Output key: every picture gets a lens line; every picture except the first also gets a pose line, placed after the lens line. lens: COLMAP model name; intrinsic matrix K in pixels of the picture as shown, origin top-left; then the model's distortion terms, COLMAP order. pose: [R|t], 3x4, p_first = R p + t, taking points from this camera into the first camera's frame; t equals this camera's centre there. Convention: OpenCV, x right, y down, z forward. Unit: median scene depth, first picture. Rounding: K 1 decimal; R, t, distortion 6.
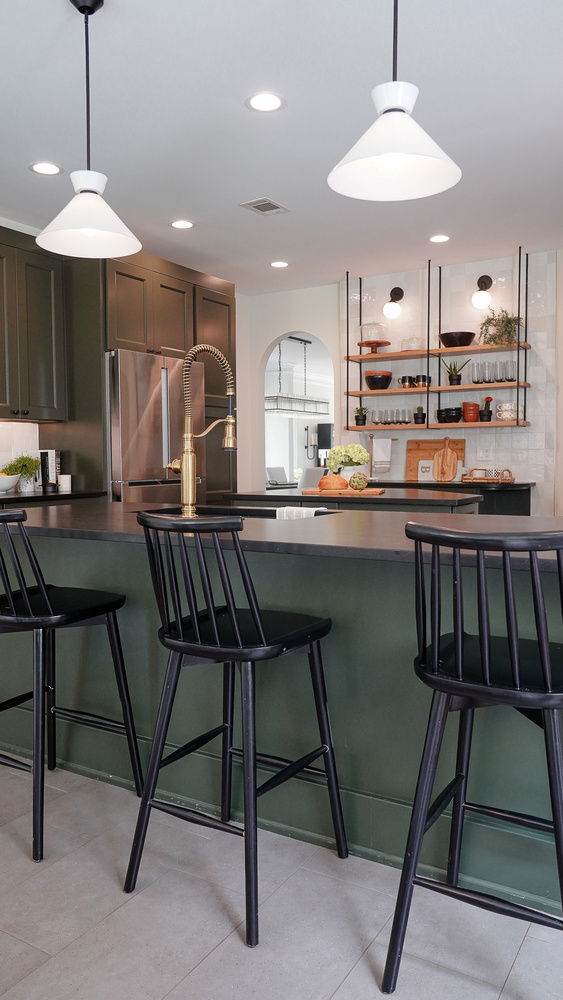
lens RADIAL K [[745.2, 0, 292.6], [0, 745.2, 481.7], [0, 0, 1]] dist [-0.004847, 0.034799]
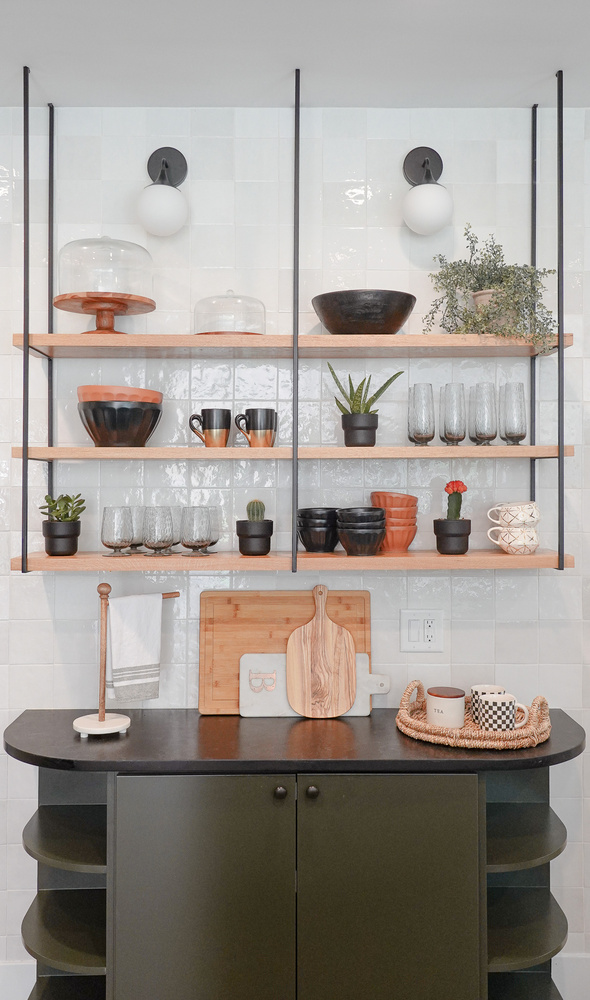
lens RADIAL K [[903.1, 0, 302.6], [0, 903.1, 474.2], [0, 0, 1]] dist [0.048461, -0.005660]
pose [[0.858588, 0.005939, 0.512631, -0.020414], [0.012340, 0.999404, -0.032246, -0.098836], [-0.512517, 0.034012, 0.858003, 0.632597]]
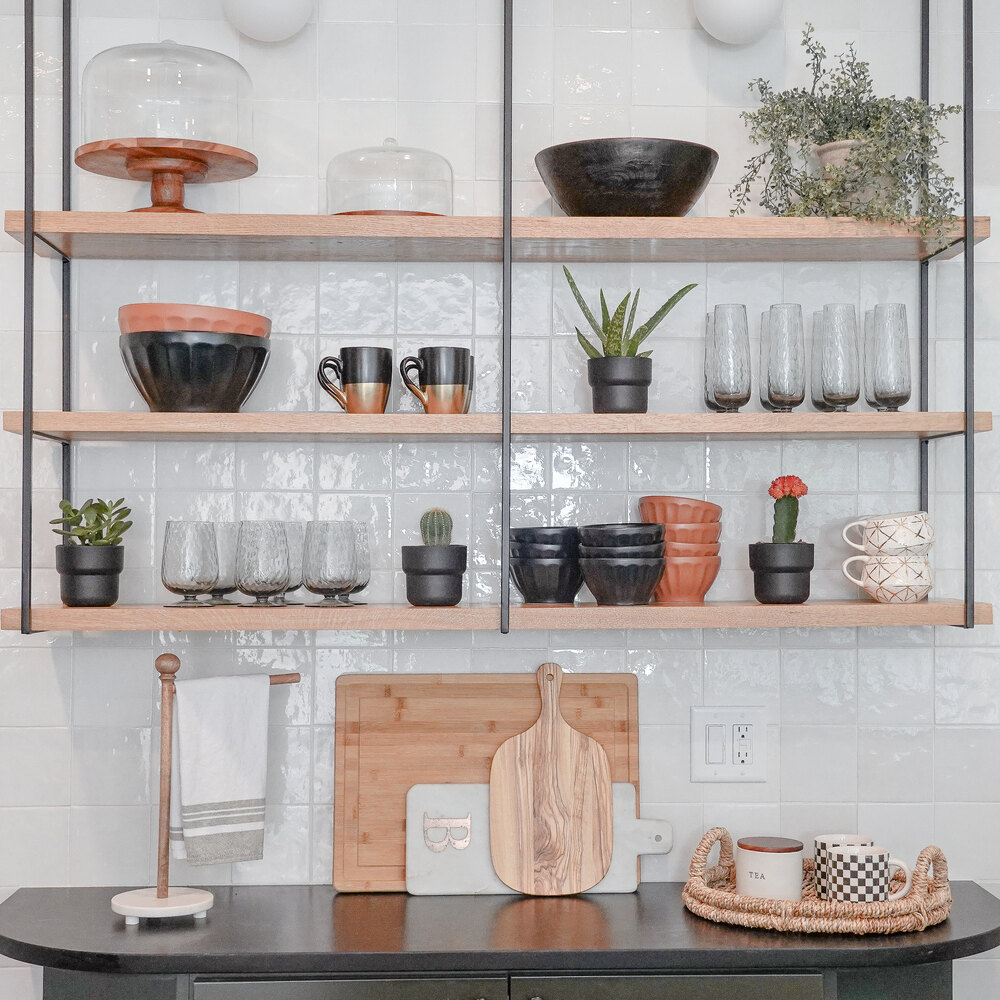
lens RADIAL K [[1794.6, 0, 564.4], [0, 1794.6, 516.4], [0, 0, 1]] dist [0.058987, 0.000000]
pose [[0.841704, 0.009785, 0.539850, -0.049209], [0.013050, 0.999175, -0.038457, -0.080693], [-0.539781, 0.039415, 0.840882, 0.590806]]
